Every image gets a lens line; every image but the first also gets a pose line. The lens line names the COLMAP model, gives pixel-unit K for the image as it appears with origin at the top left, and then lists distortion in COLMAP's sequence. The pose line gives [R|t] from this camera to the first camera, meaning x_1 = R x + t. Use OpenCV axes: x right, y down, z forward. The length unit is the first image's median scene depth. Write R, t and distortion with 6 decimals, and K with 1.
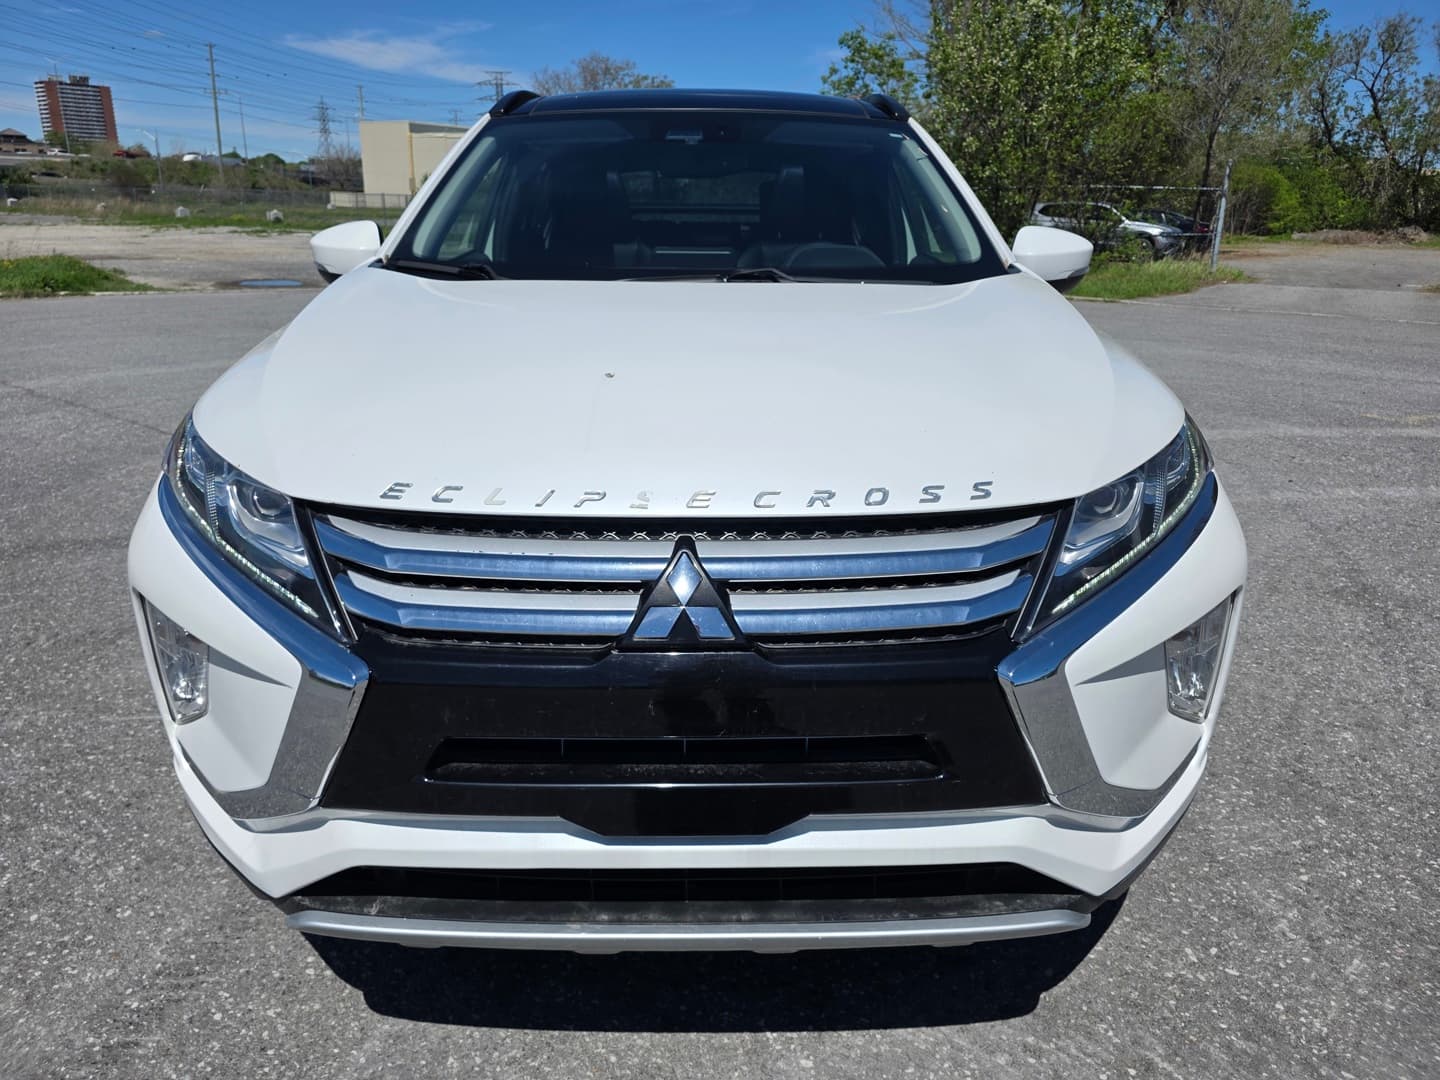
lens RADIAL K [[998.4, 0, 723.4], [0, 998.4, 531.0], [0, 0, 1]] dist [0.019542, -0.013425]
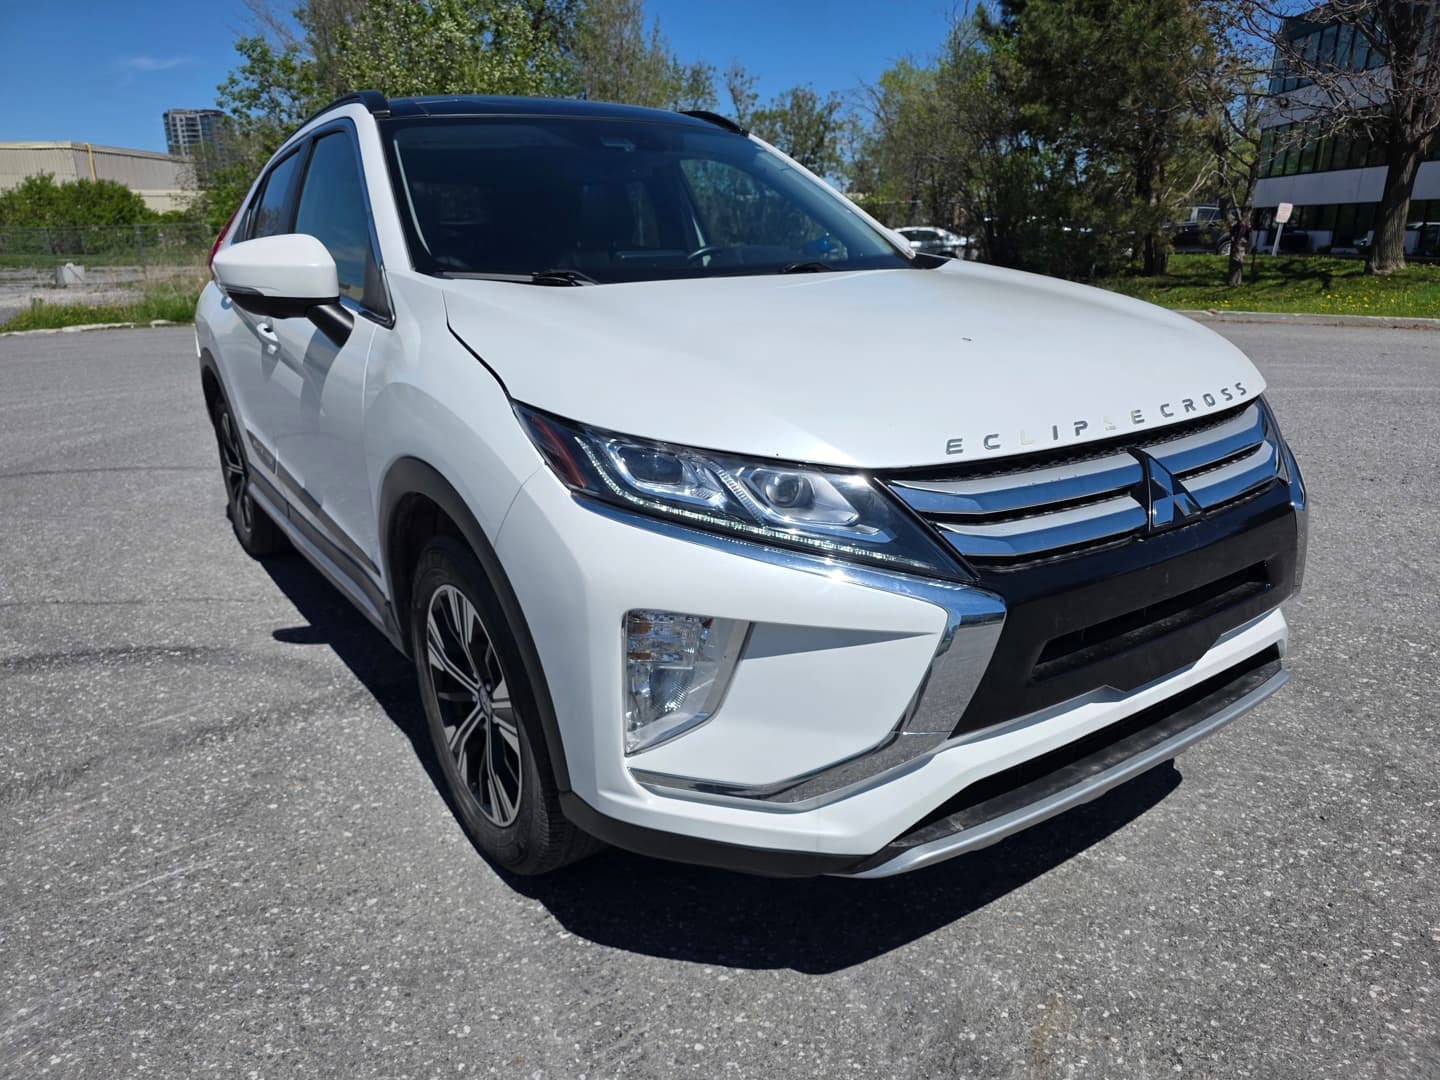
lens RADIAL K [[998.4, 0, 722.2], [0, 998.4, 549.7], [0, 0, 1]] dist [0.019542, -0.013425]
pose [[0.821175, -0.194181, 0.536624, -0.911280], [0.196290, 0.979063, 0.053905, -0.029642], [-0.535856, 0.061068, 0.842098, 0.152614]]
